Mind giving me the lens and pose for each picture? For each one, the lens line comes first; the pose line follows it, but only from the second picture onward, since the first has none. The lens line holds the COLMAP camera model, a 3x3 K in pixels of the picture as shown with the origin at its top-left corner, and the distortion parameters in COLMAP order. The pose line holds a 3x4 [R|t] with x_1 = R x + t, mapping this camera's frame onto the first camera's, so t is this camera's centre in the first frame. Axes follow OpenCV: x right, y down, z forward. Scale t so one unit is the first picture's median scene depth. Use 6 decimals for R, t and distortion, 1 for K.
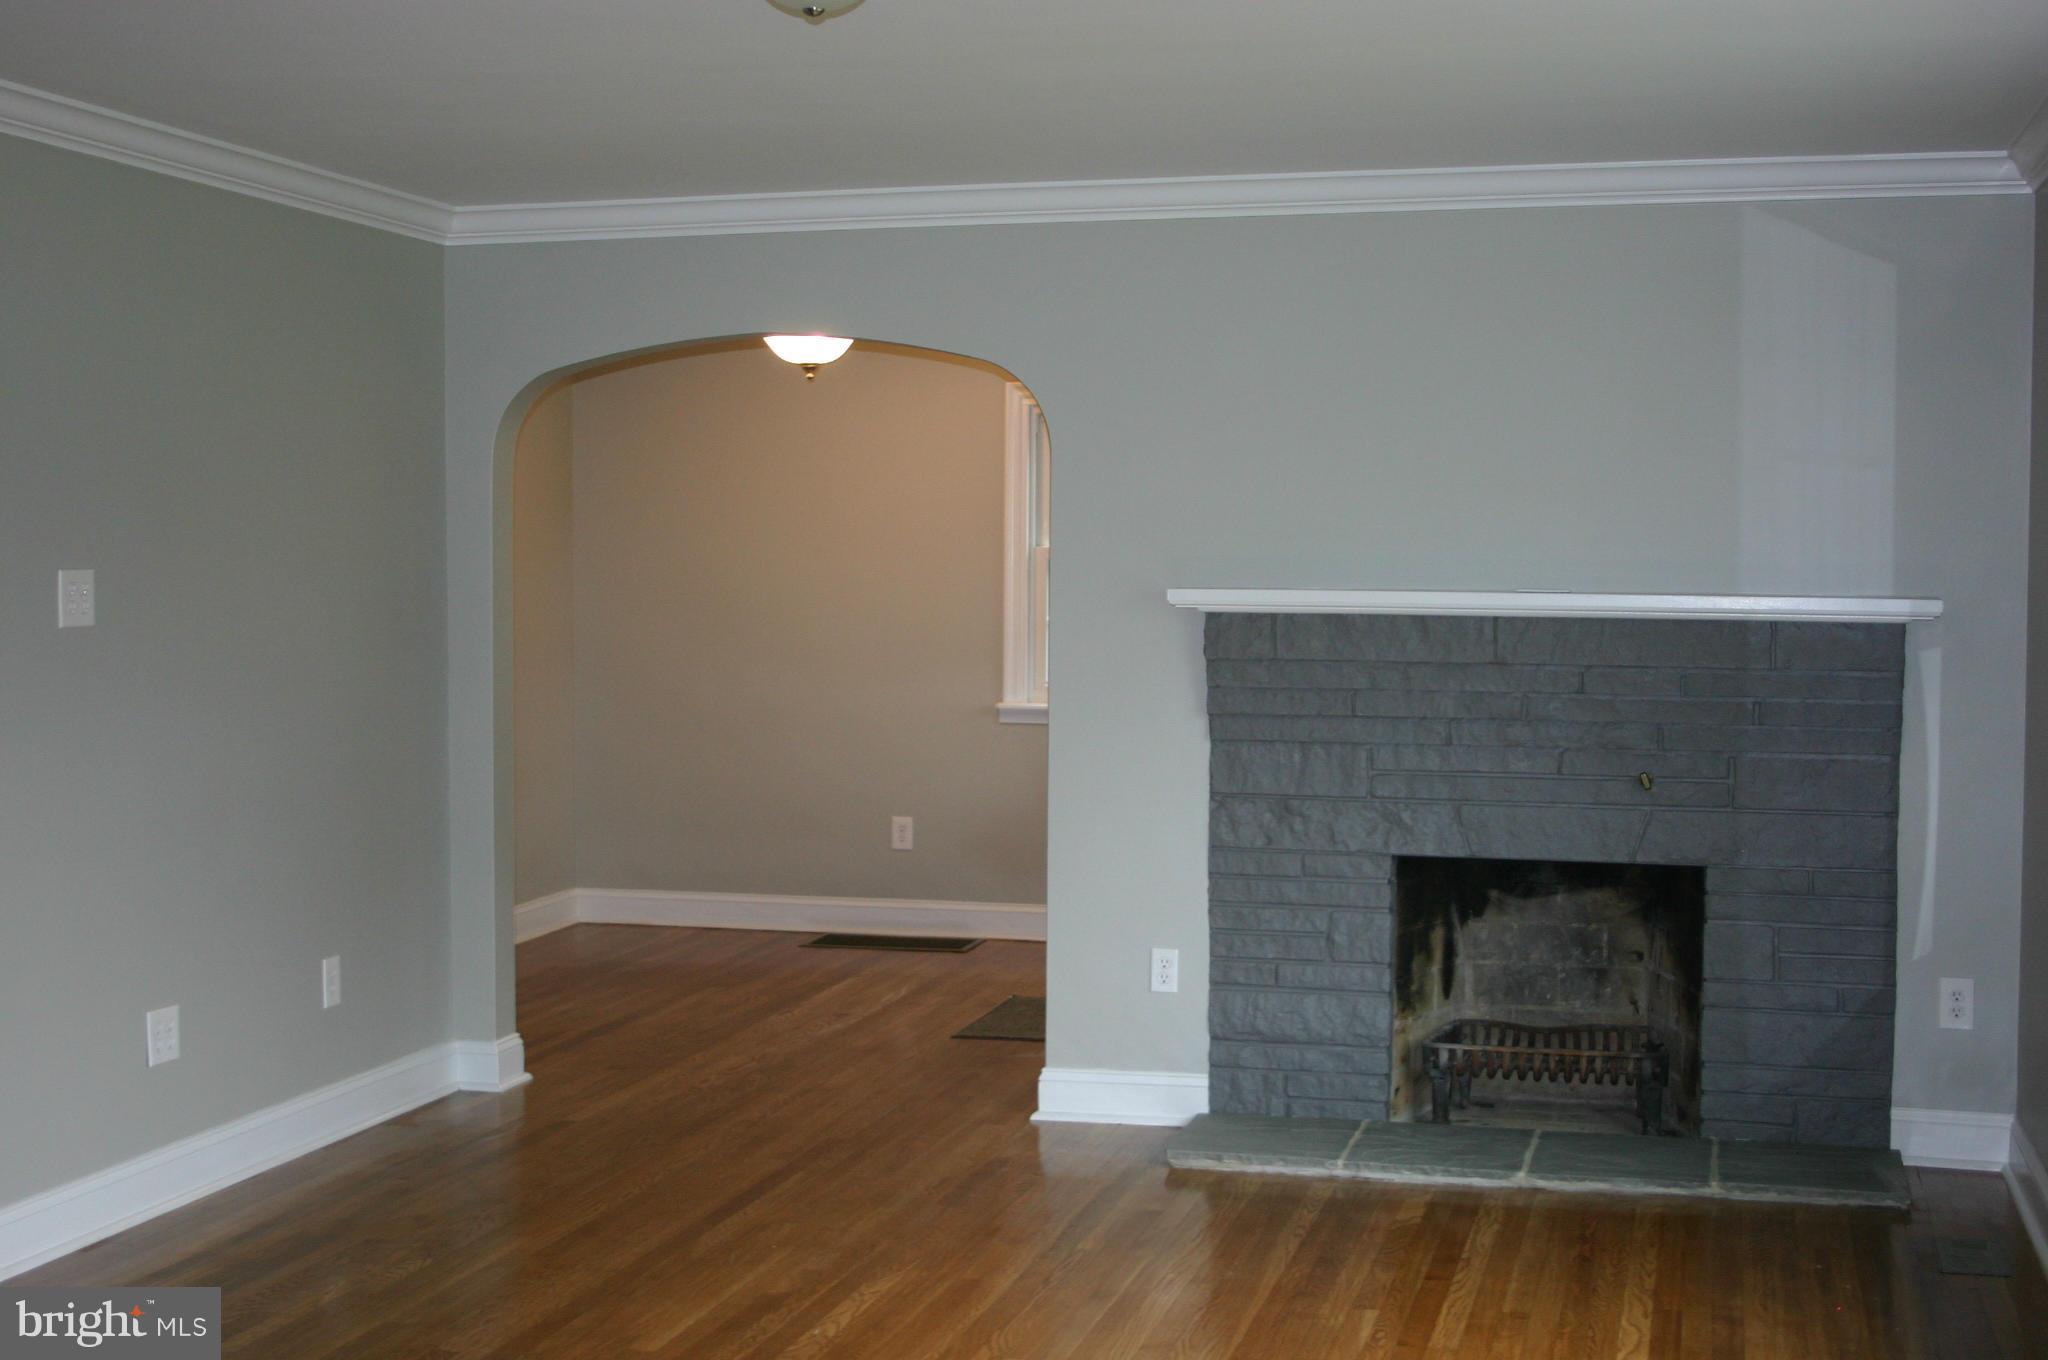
lens RADIAL K [[2729.2, 0, 1029.3], [0, 2729.2, 687.0], [0, 0, 1]] dist [-0.016181, 0.000000]
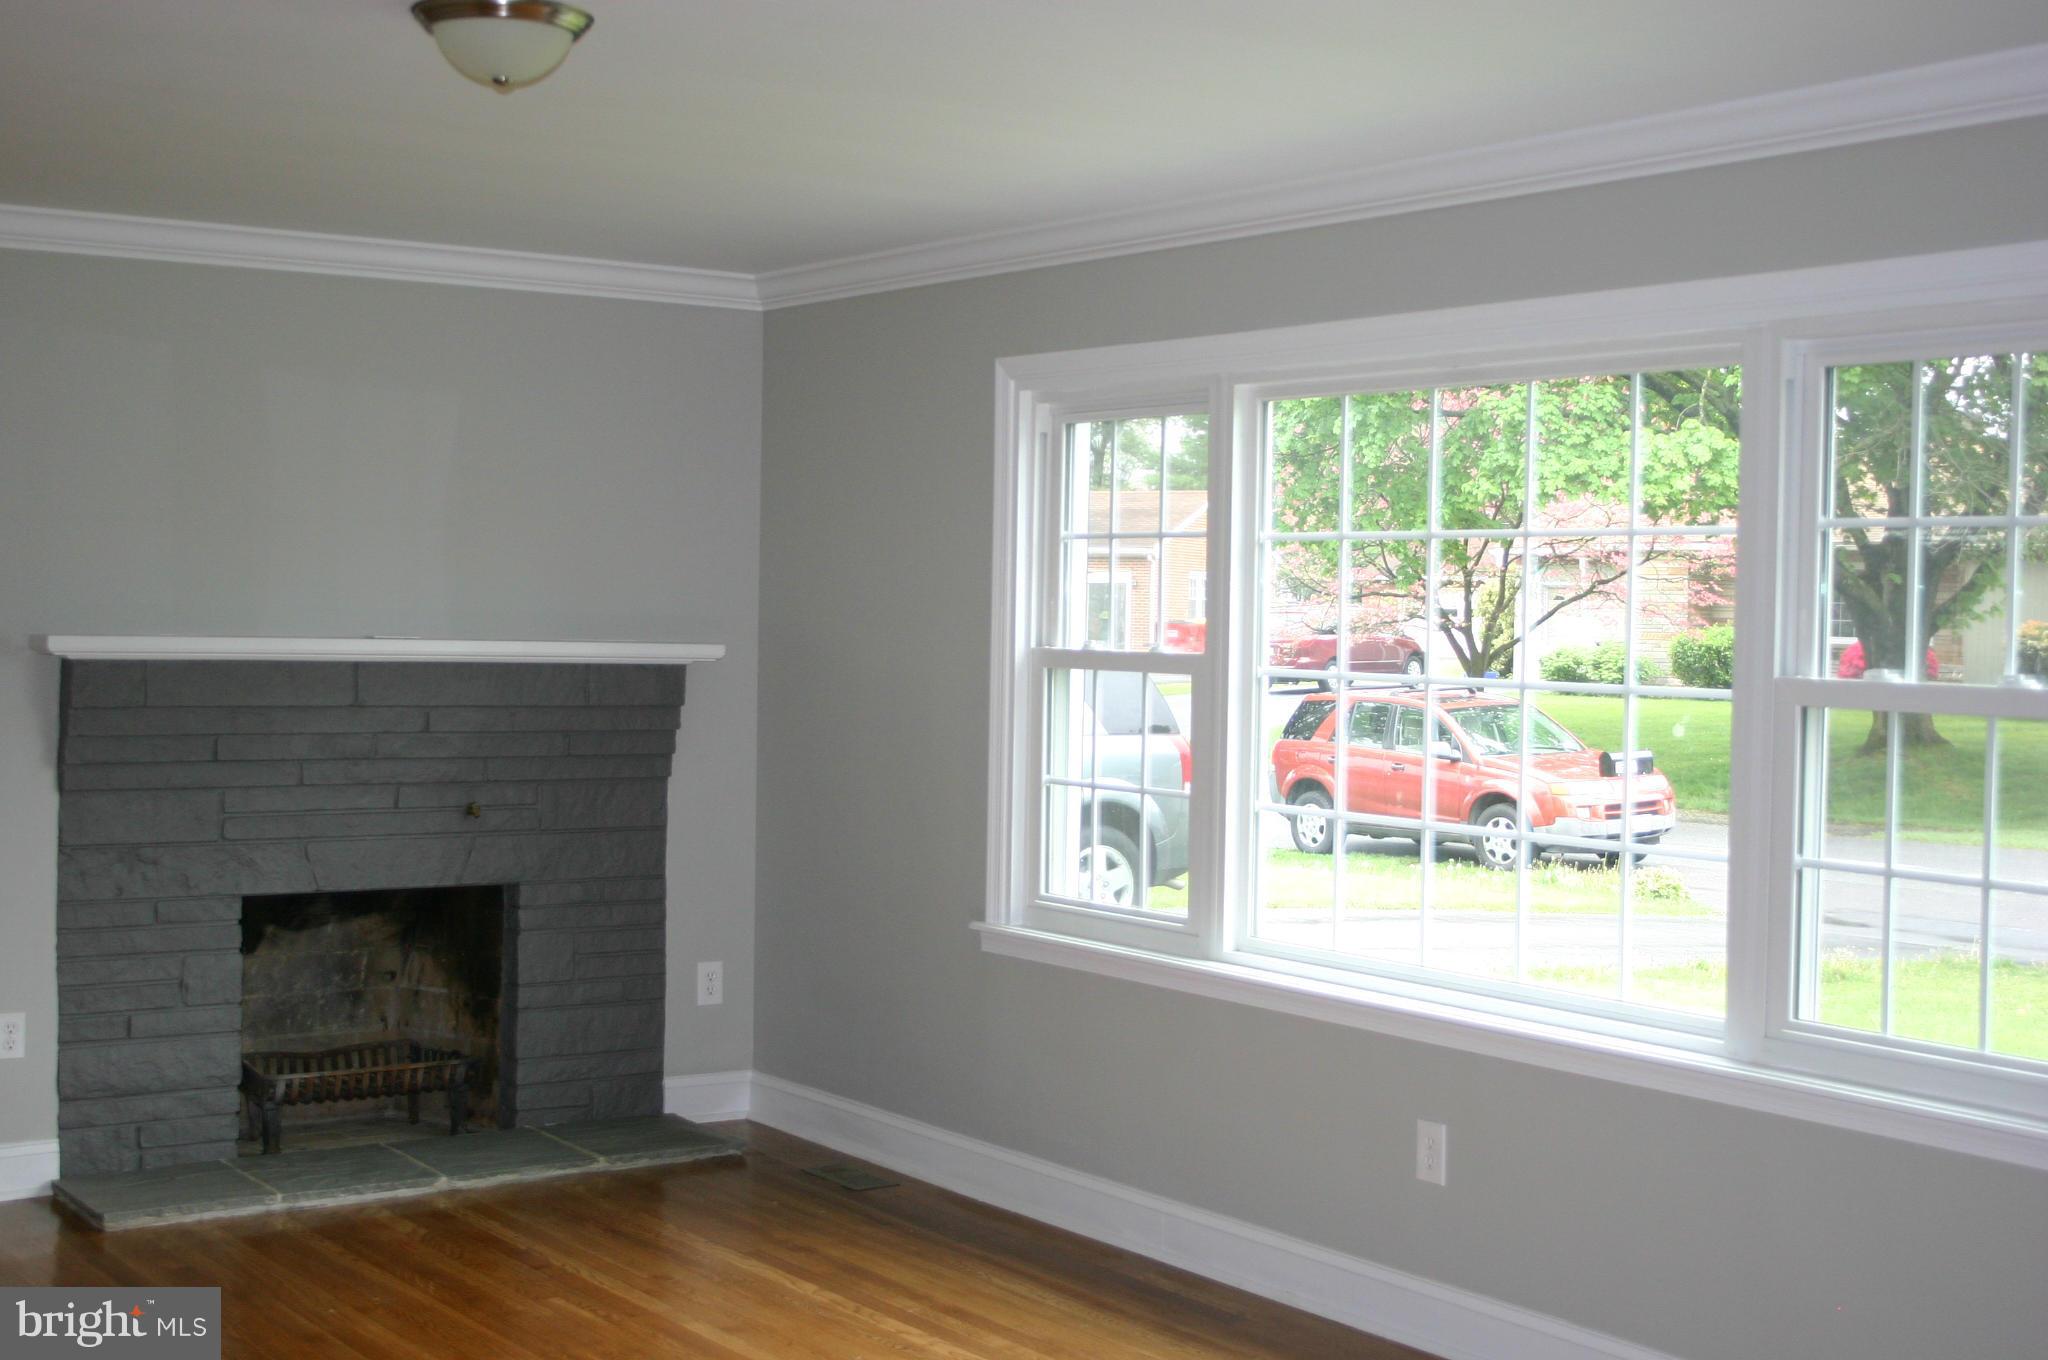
lens RADIAL K [[2729.2, 0, 1037.7], [0, 2729.2, 687.1], [0, 0, 1]] dist [-0.016181, 0.000000]
pose [[0.637563, -0.013934, 0.770272, -0.459948], [0.023910, 0.999713, -0.001707, -0.007633], [-0.770027, 0.019506, 0.637713, 0.118389]]
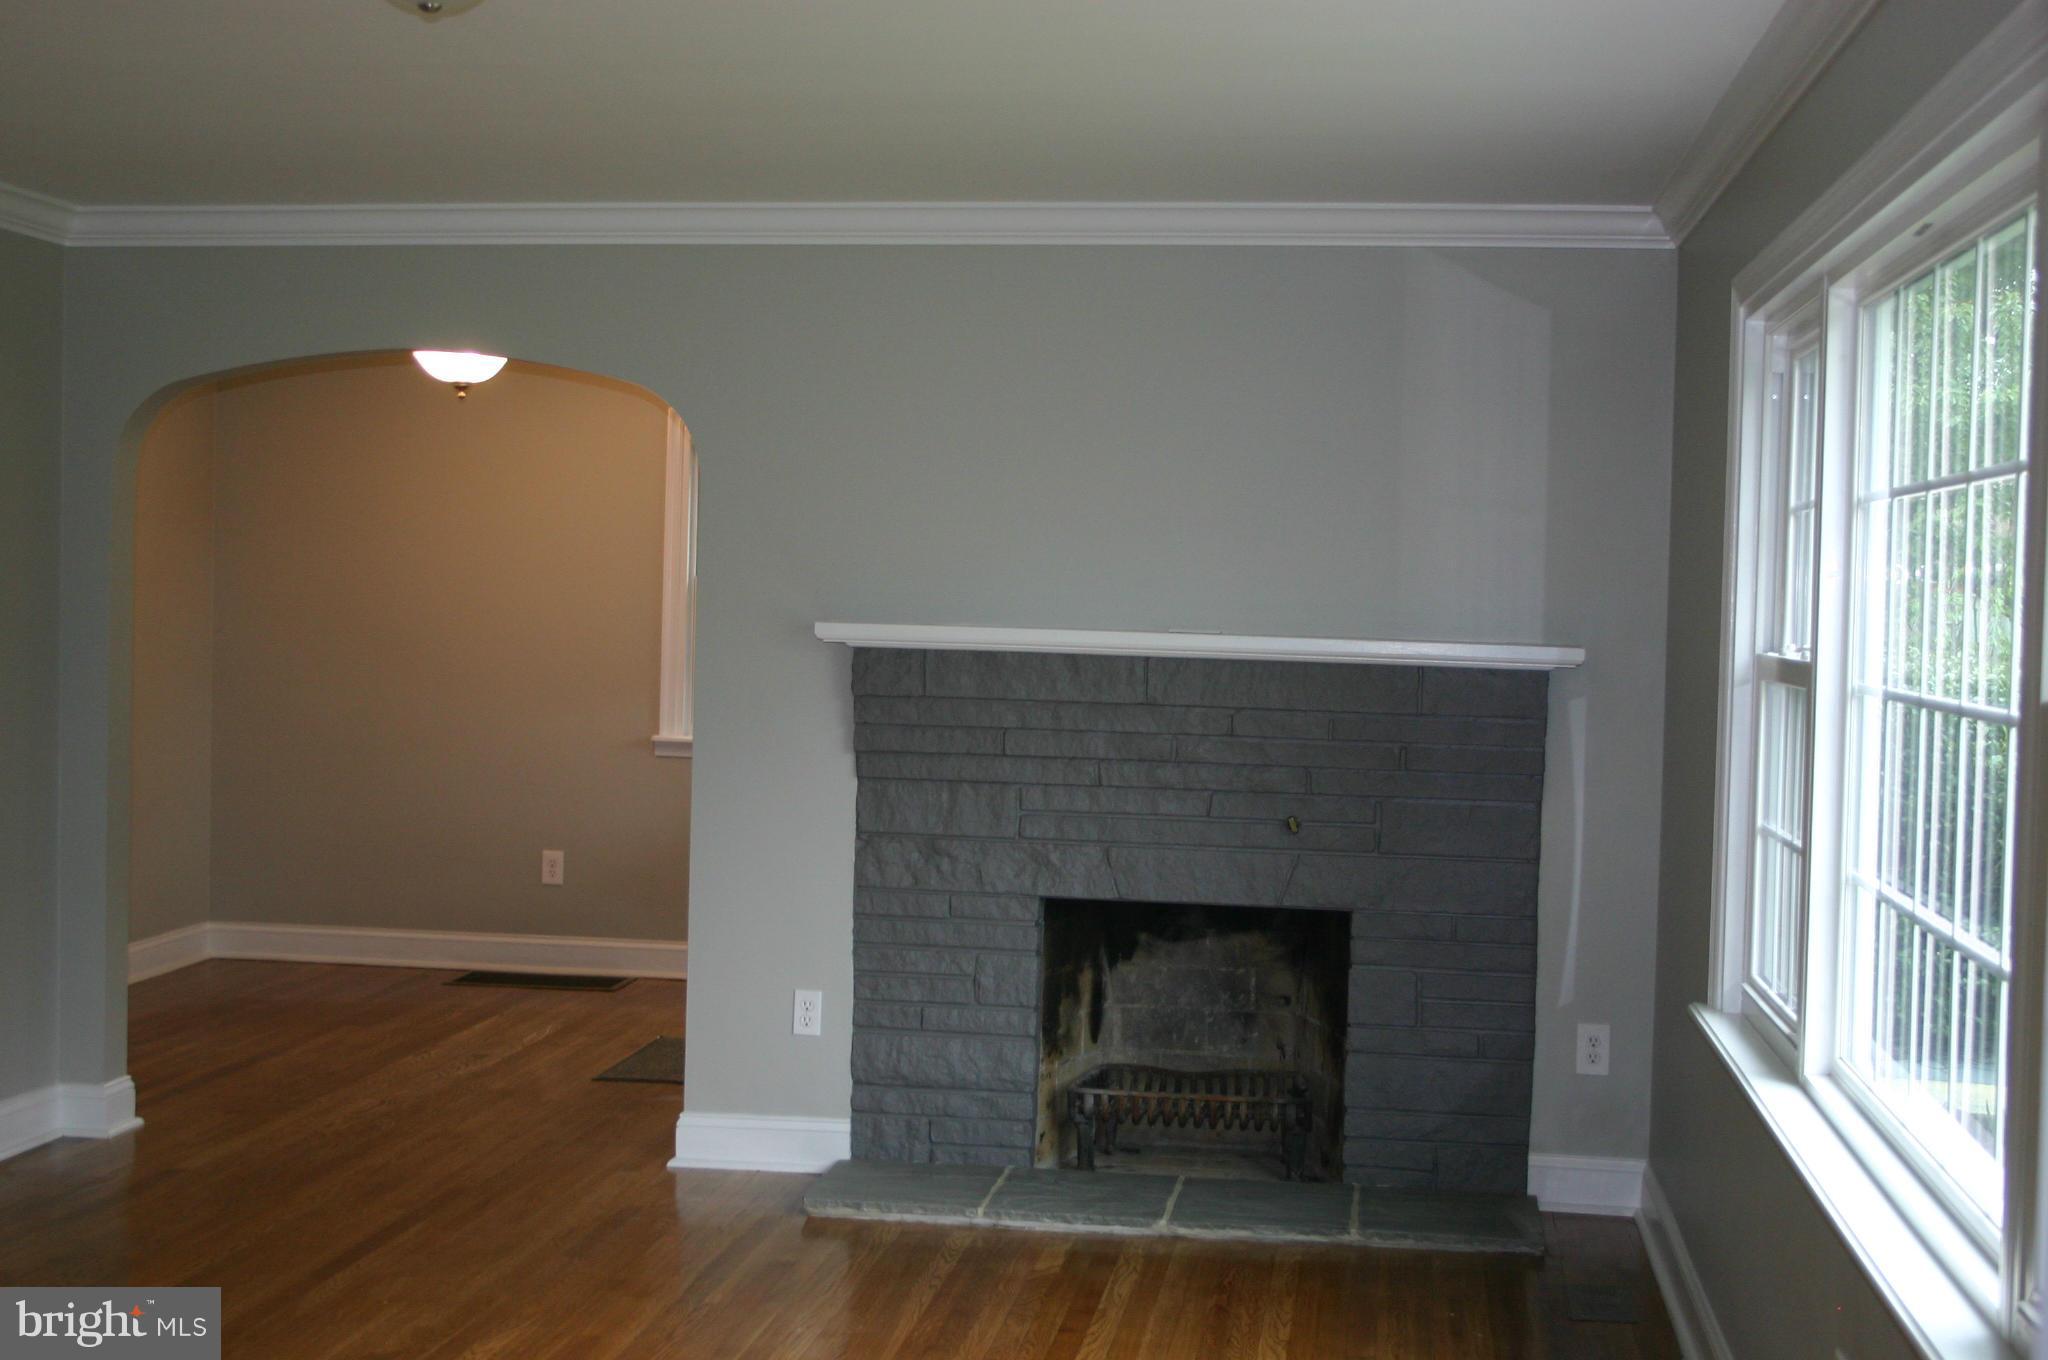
lens RADIAL K [[2729.2, 0, 1042.1], [0, 2729.2, 688.3], [0, 0, 1]] dist [-0.016181, 0.000000]
pose [[0.992759, 0.017588, 0.118832, 0.015247], [-0.016133, 0.999783, -0.013193, -0.000675], [-0.119038, 0.011180, 0.992827, 0.020884]]
